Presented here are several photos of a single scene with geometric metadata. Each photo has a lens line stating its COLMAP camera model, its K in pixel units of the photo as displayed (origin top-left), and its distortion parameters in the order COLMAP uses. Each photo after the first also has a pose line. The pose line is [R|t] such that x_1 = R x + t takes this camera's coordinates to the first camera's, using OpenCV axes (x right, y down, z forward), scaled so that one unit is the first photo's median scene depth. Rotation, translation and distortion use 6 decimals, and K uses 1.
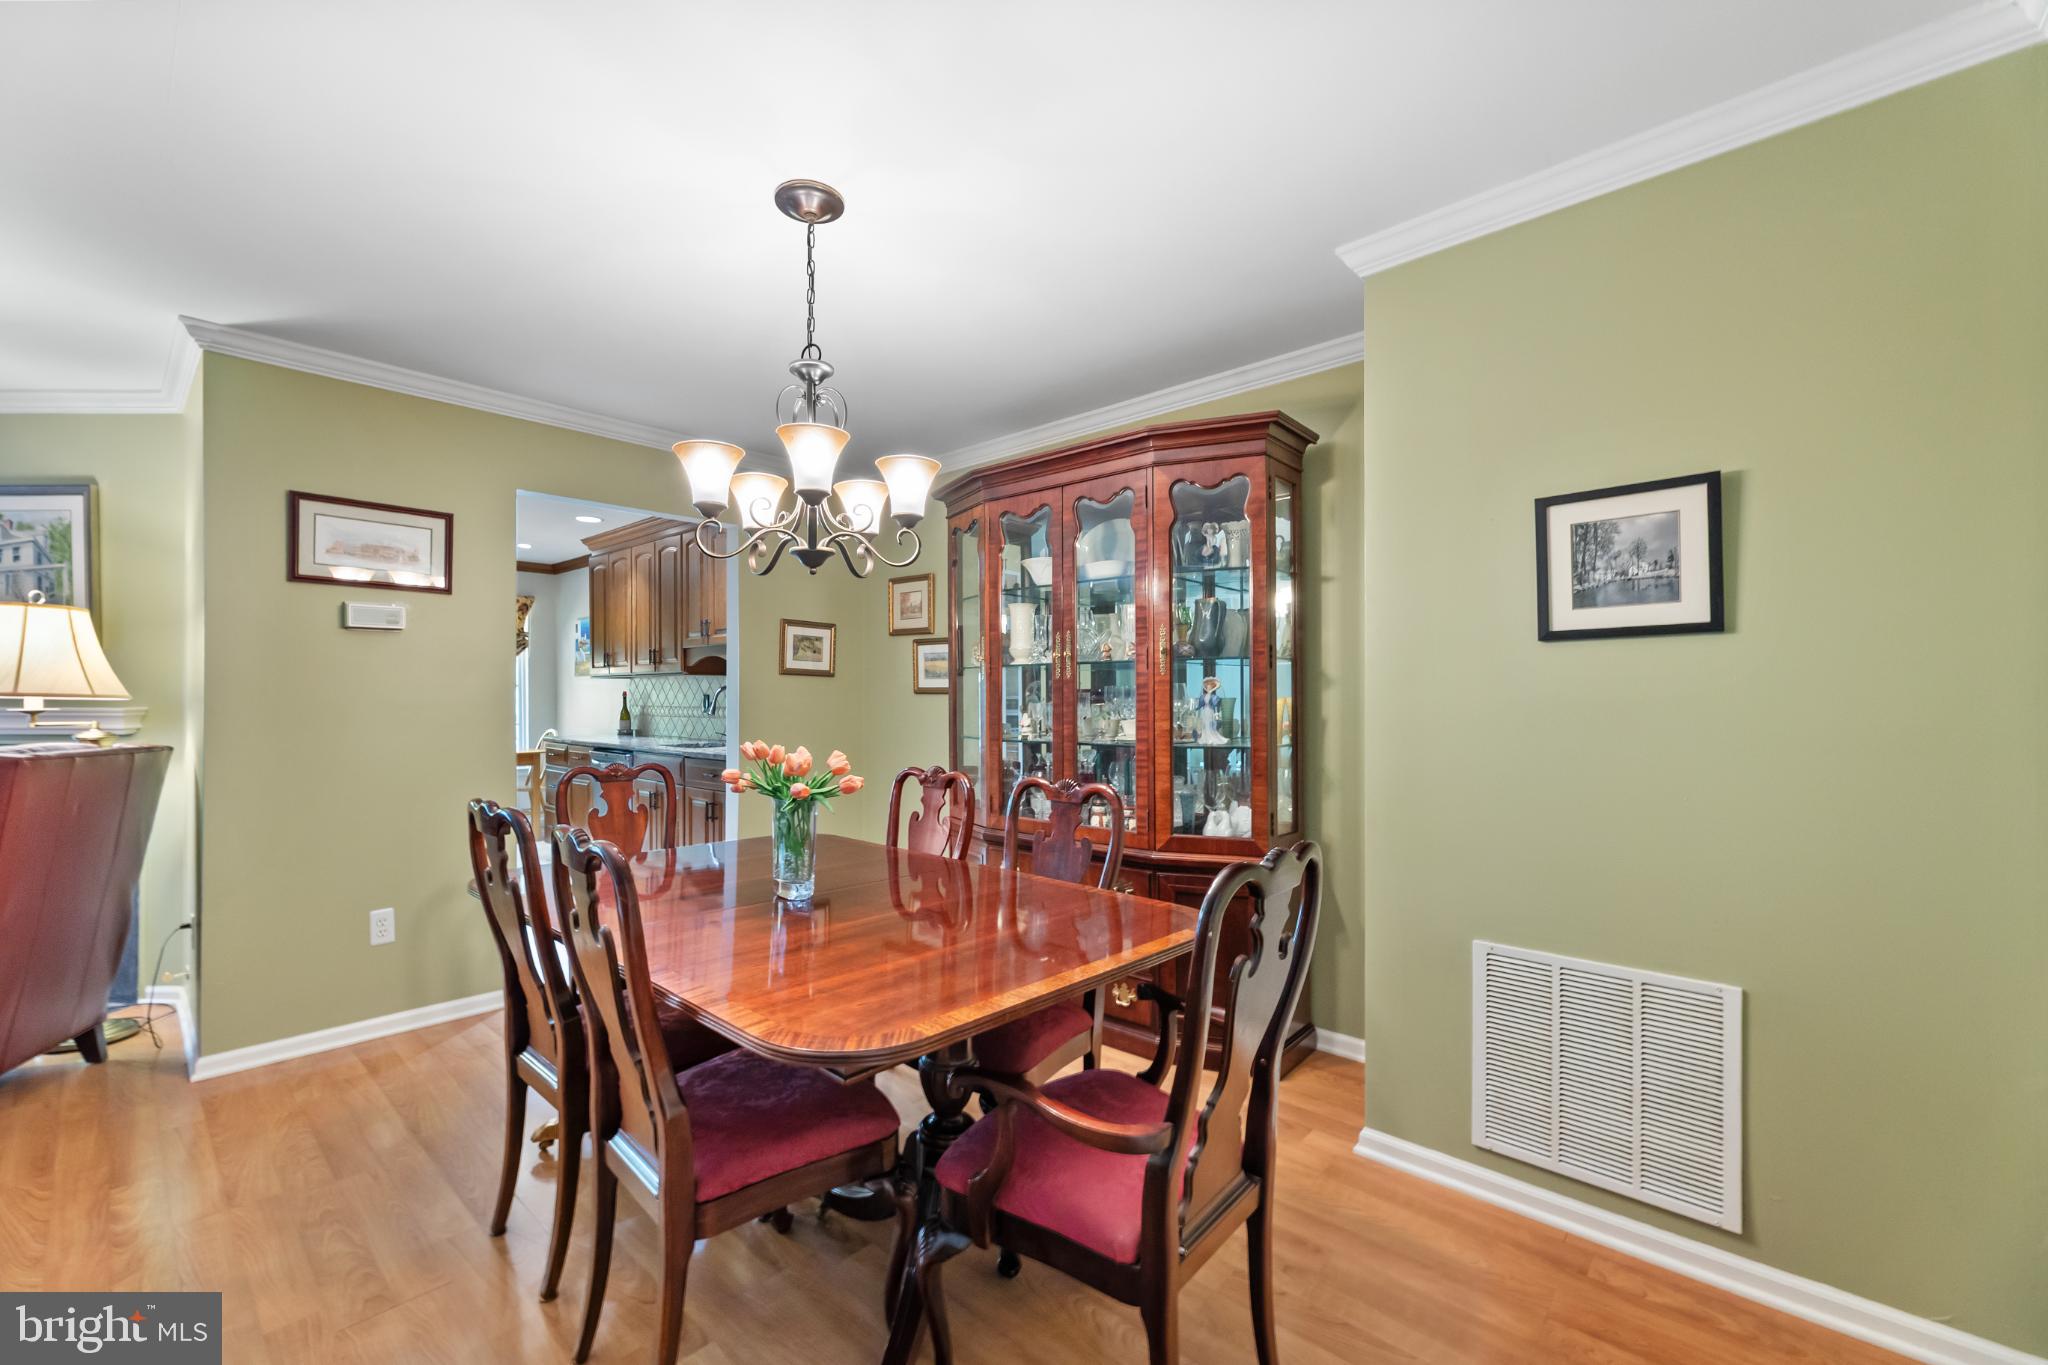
lens RADIAL K [[823.3, 0, 1025.2], [0, 823.3, 691.6], [0, 0, 1]] dist [-0.001052, 0.000551]
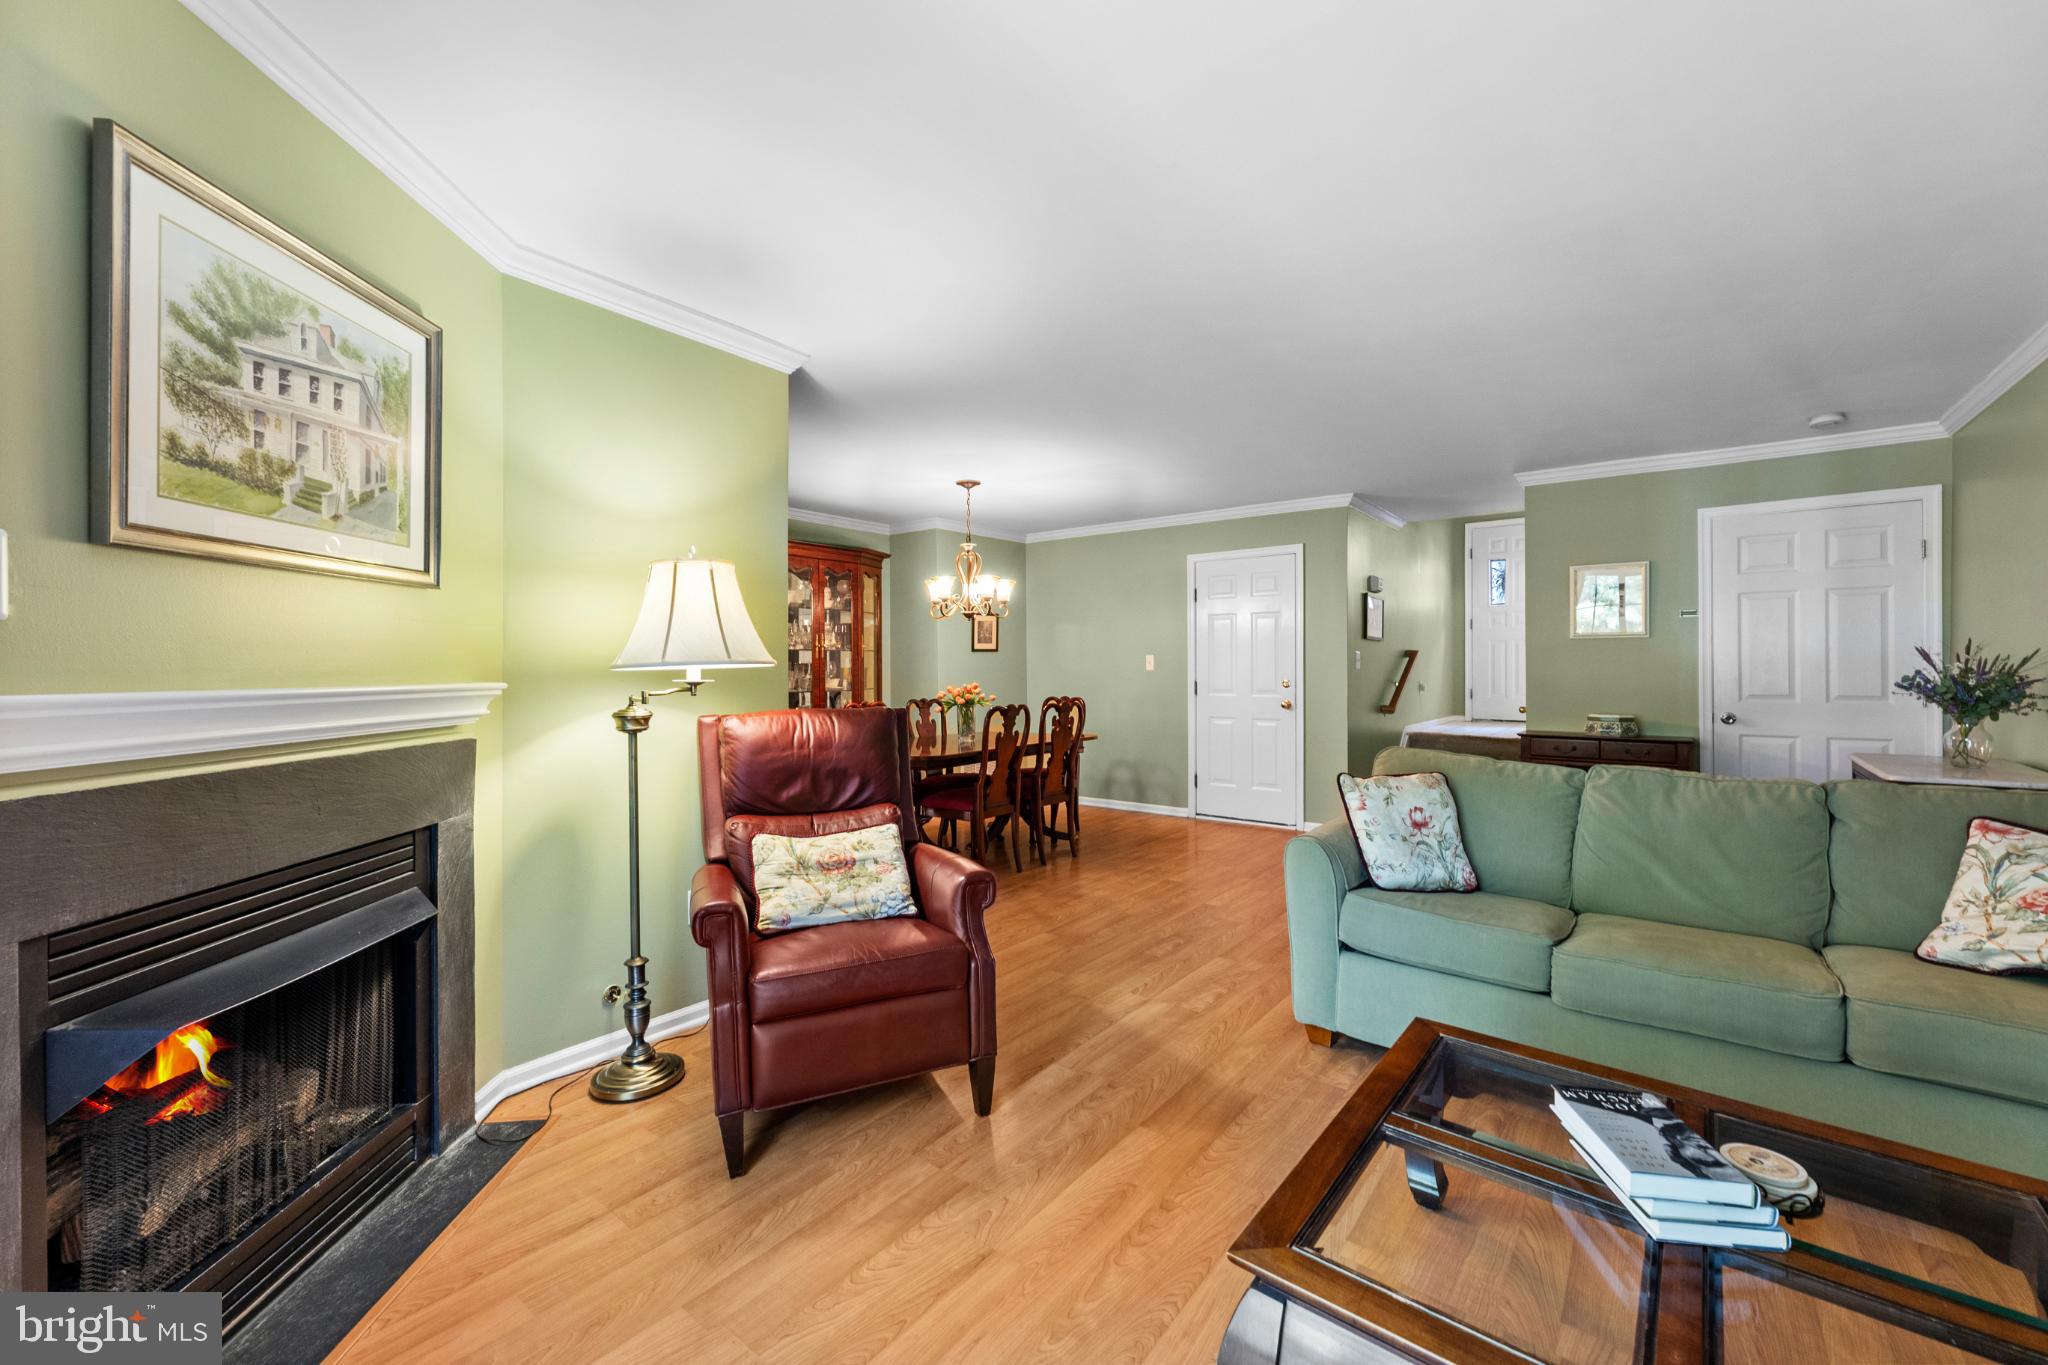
lens RADIAL K [[823.3, 0, 1023.5], [0, 823.3, 668.1], [0, 0, 1]] dist [-0.001052, 0.000551]
pose [[-0.055874, 0.000871, 0.998437, -1.778767], [-0.000971, 0.999999, -0.000927, 0.007462], [-0.998437, -0.001021, -0.055873, 0.590050]]
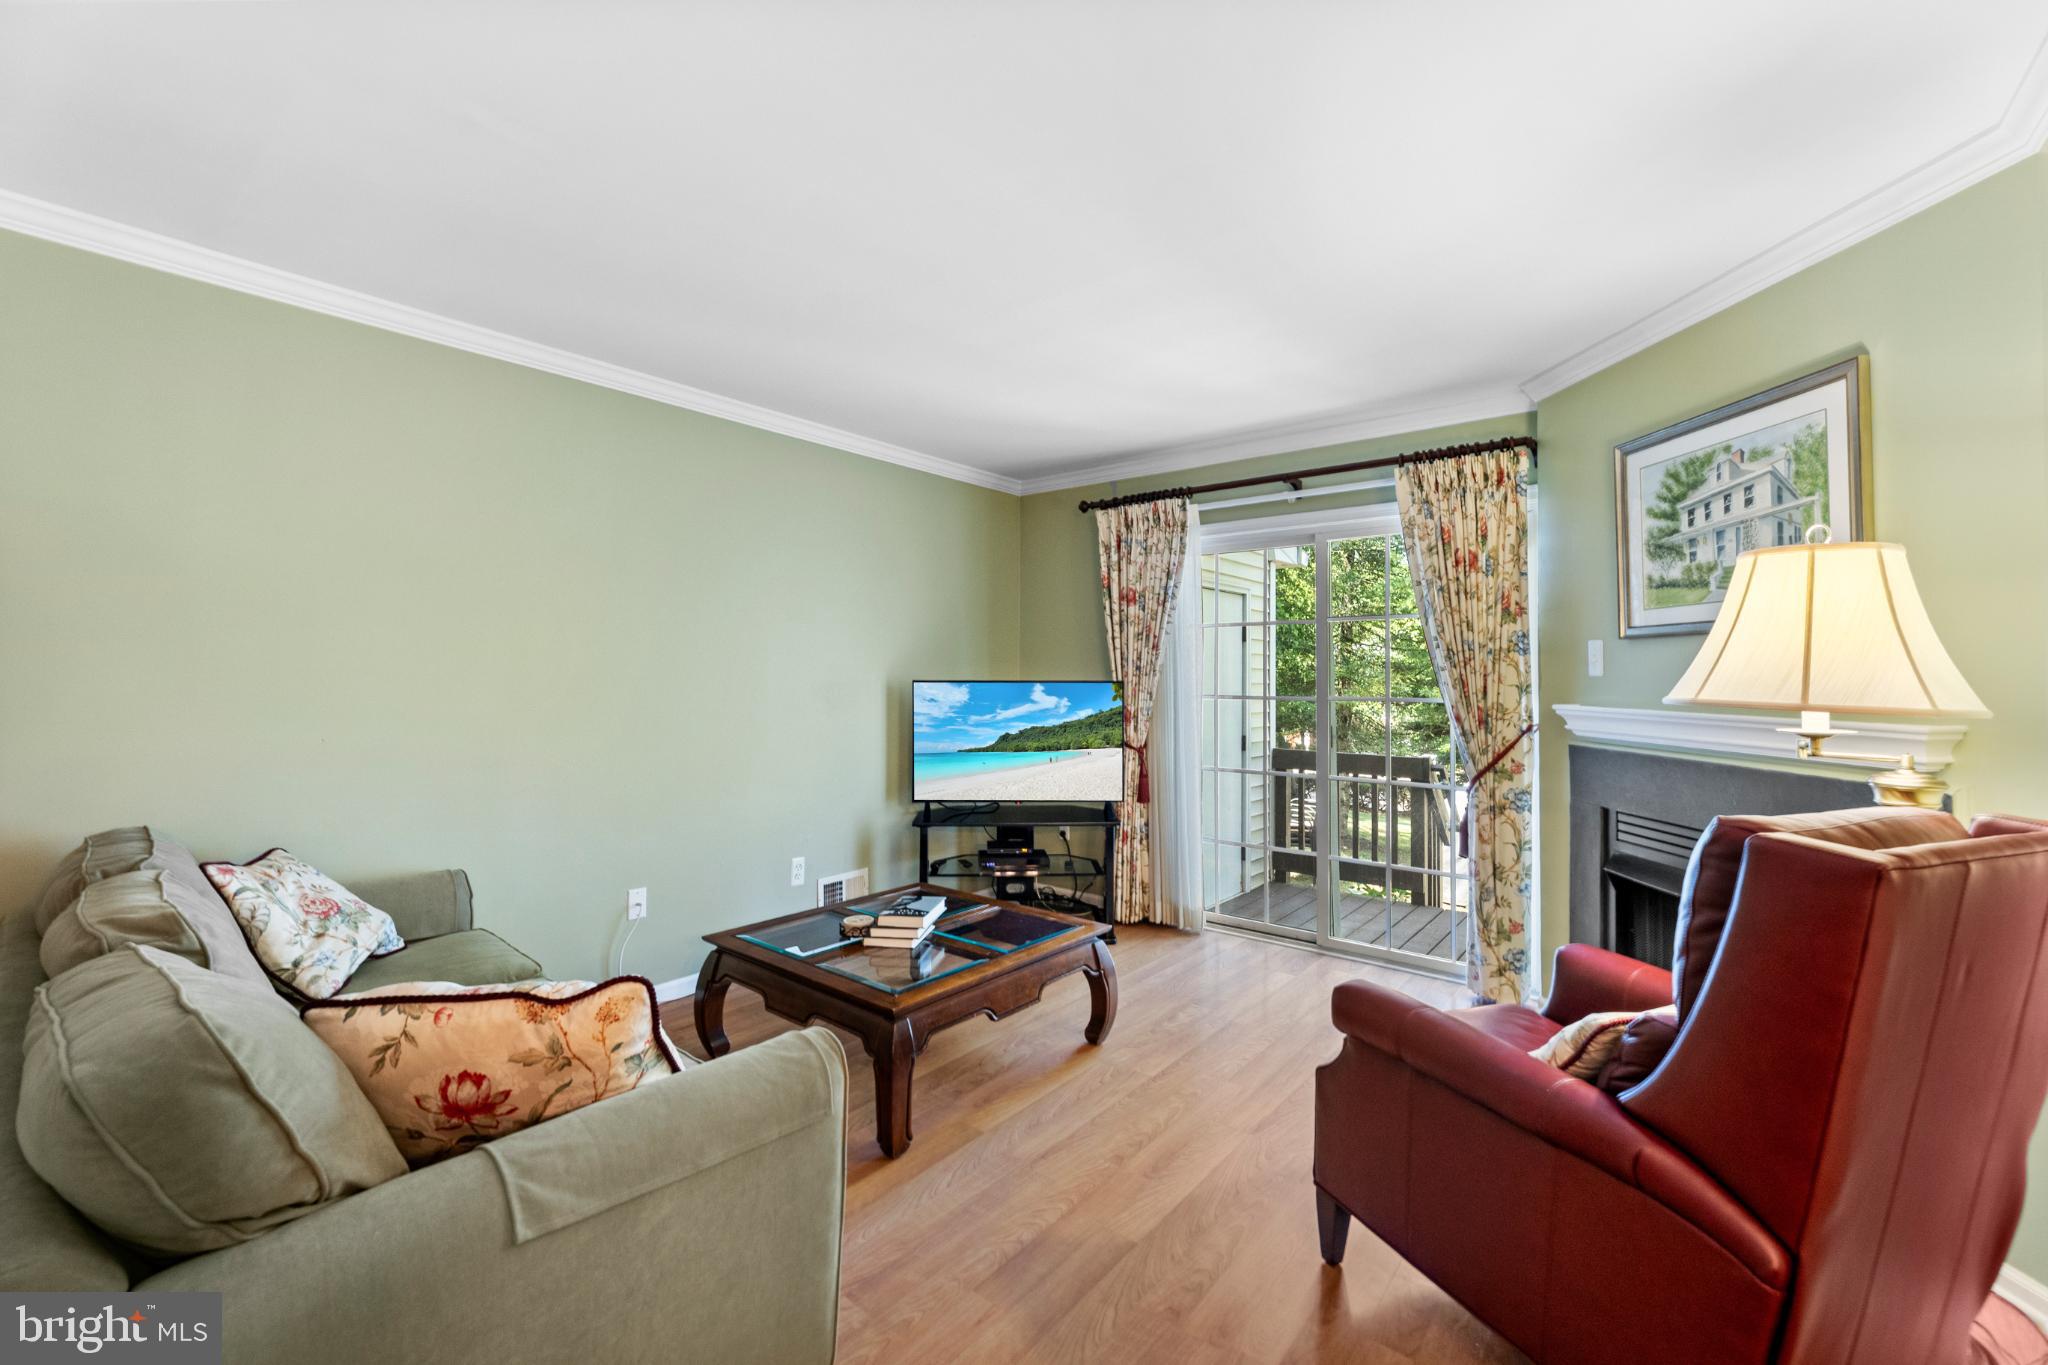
lens RADIAL K [[823.3, 0, 1023.1], [0, 823.3, 669.6], [0, 0, 1]] dist [-0.001052, 0.000551]
pose [[0.032215, -0.004354, -0.999471, -0.546181], [-0.000526, 0.999990, -0.004374, -0.016025], [0.999481, 0.000667, 0.032213, 0.360216]]
